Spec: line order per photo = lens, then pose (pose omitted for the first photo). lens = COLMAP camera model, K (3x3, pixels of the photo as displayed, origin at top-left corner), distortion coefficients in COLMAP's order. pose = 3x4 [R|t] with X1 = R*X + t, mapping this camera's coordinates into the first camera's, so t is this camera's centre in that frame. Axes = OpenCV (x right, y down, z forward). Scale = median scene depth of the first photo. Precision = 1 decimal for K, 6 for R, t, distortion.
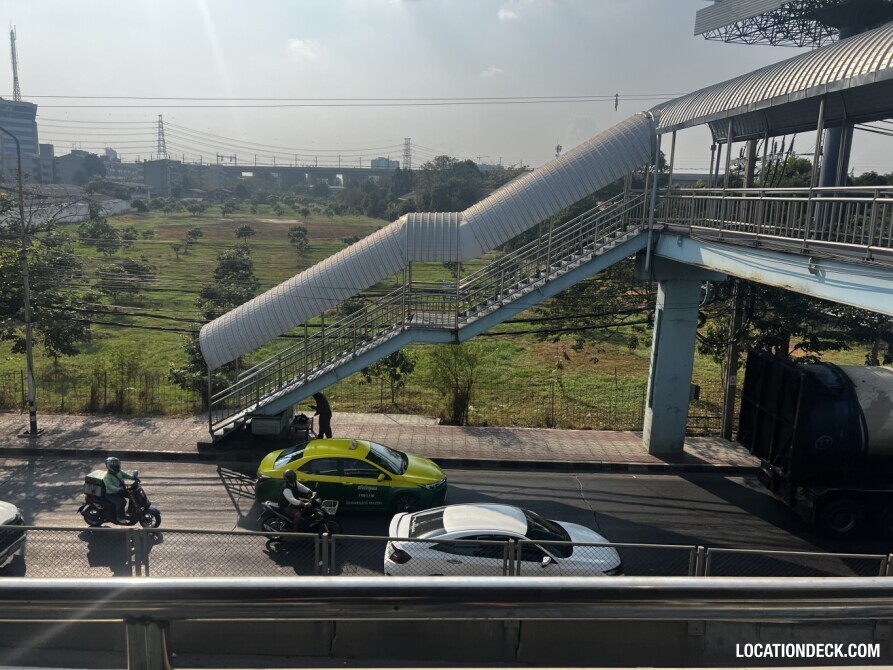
lens RADIAL K [[670.3, 0, 438.1], [0, 670.3, 326.5], [0, 0, 1]] dist [0.066727, -0.080488]
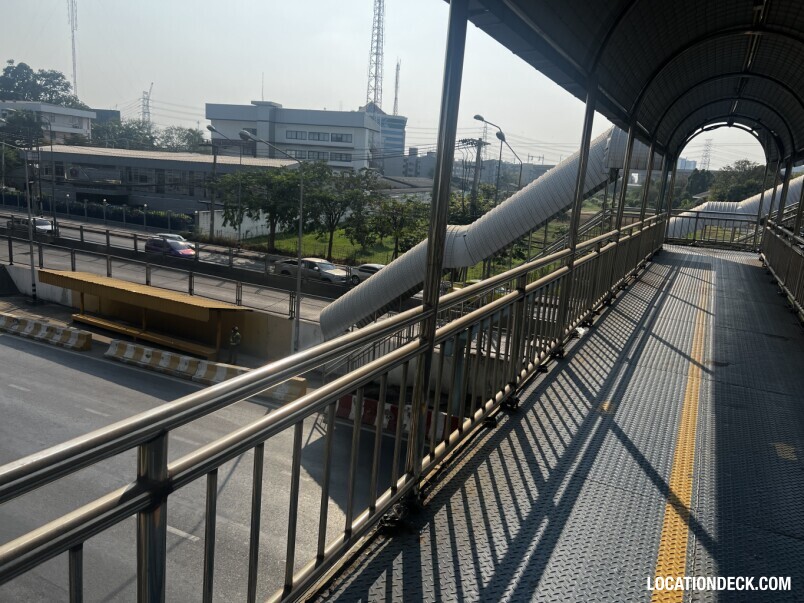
lens RADIAL K [[605.7, 0, 409.8], [0, 605.7, 302.0], [0, 0, 1]] dist [0.045406, -0.054876]
pose [[0.884571, 0.119693, -0.450786, 0.018259], [-0.124482, 0.992037, 0.019137, 0.150860], [0.449487, 0.039186, 0.892427, -0.745663]]
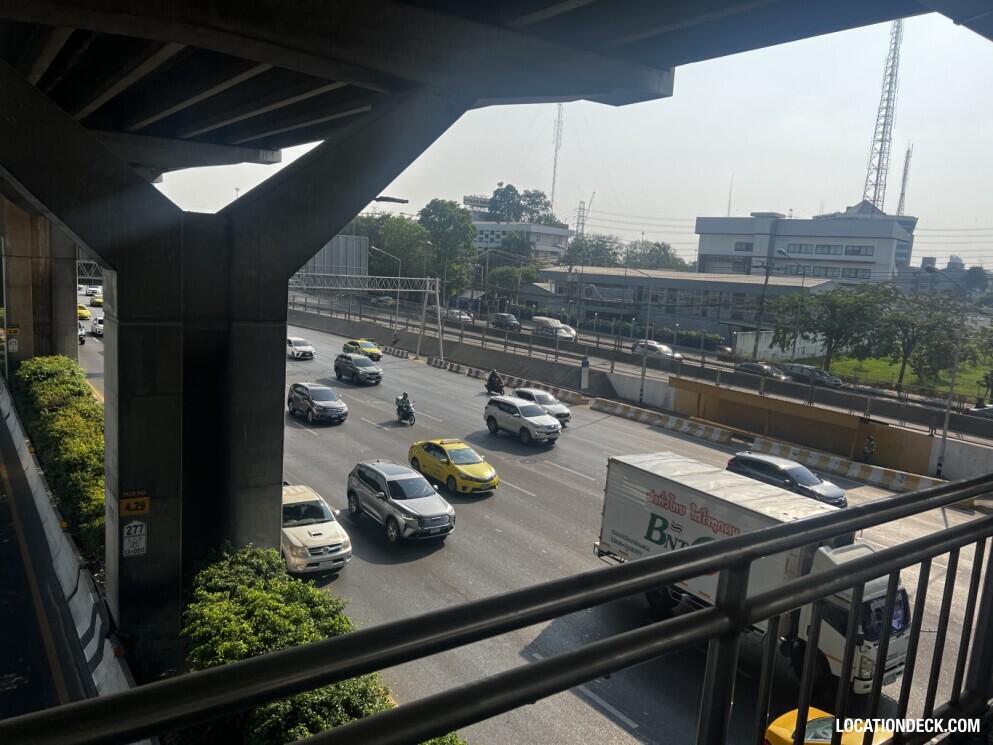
lens RADIAL K [[744.6, 0, 496.6], [0, 744.6, 373.7], [0, 0, 1]] dist [0.060140, -0.070720]
pose [[0.561668, 0.122374, -0.818263, 0.029125], [-0.205000, 0.978746, 0.005659, 0.268368], [0.801563, 0.164566, 0.574817, -1.333312]]
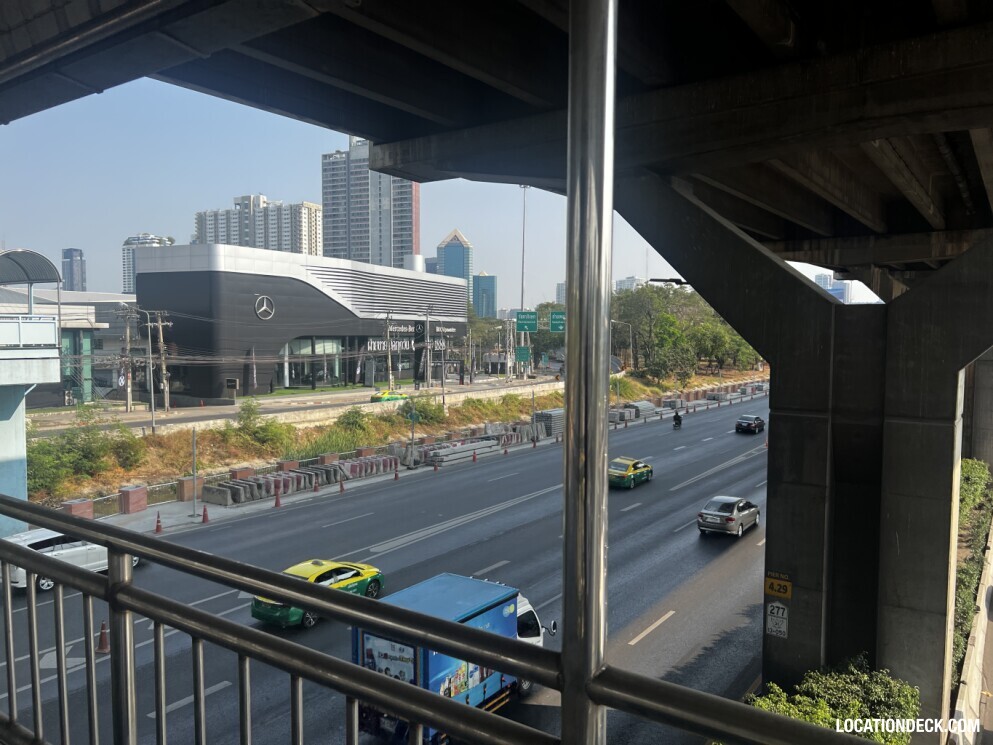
lens RADIAL K [[746.4, 0, 498.4], [0, 746.4, 376.9], [0, 0, 1]] dist [0.057438, -0.072804]
pose [[-0.596741, 0.008514, -0.802389, 0.030617], [-0.183192, 0.972091, 0.146556, 0.218996], [0.781243, 0.234448, -0.578527, -1.086481]]
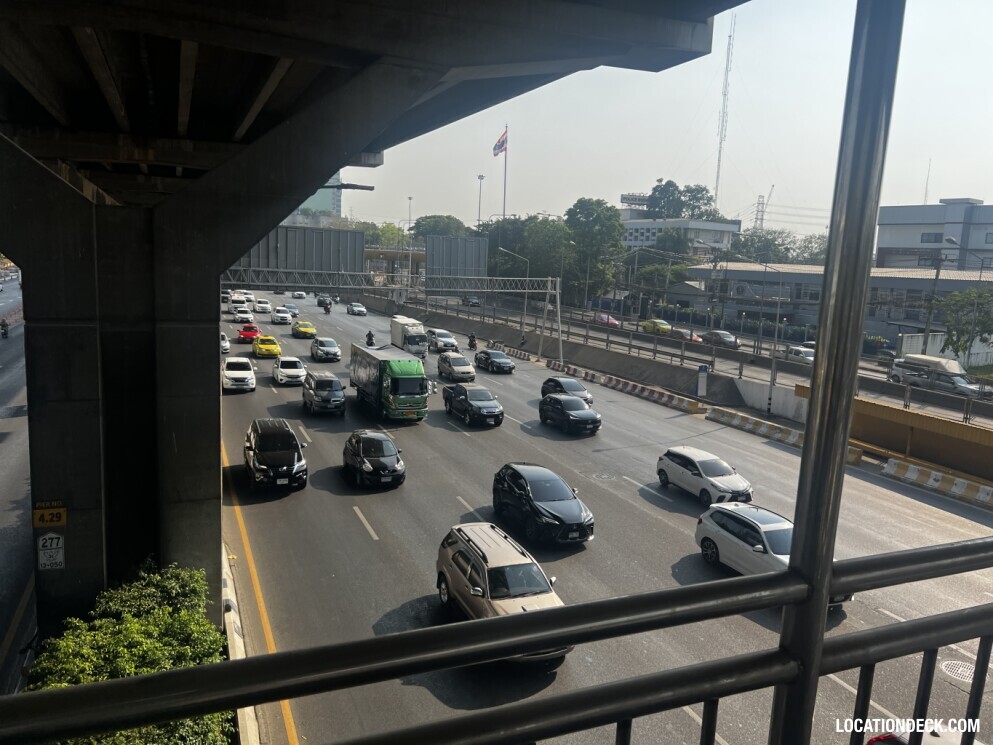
lens RADIAL K [[746.8, 0, 503.0], [0, 746.8, 362.9], [0, 0, 1]] dist [0.057686, -0.074368]
pose [[0.368579, 0.113178, -0.922681, 0.027770], [-0.211337, 0.976772, 0.035391, 0.231645], [0.905255, 0.181953, 0.383936, -1.150688]]
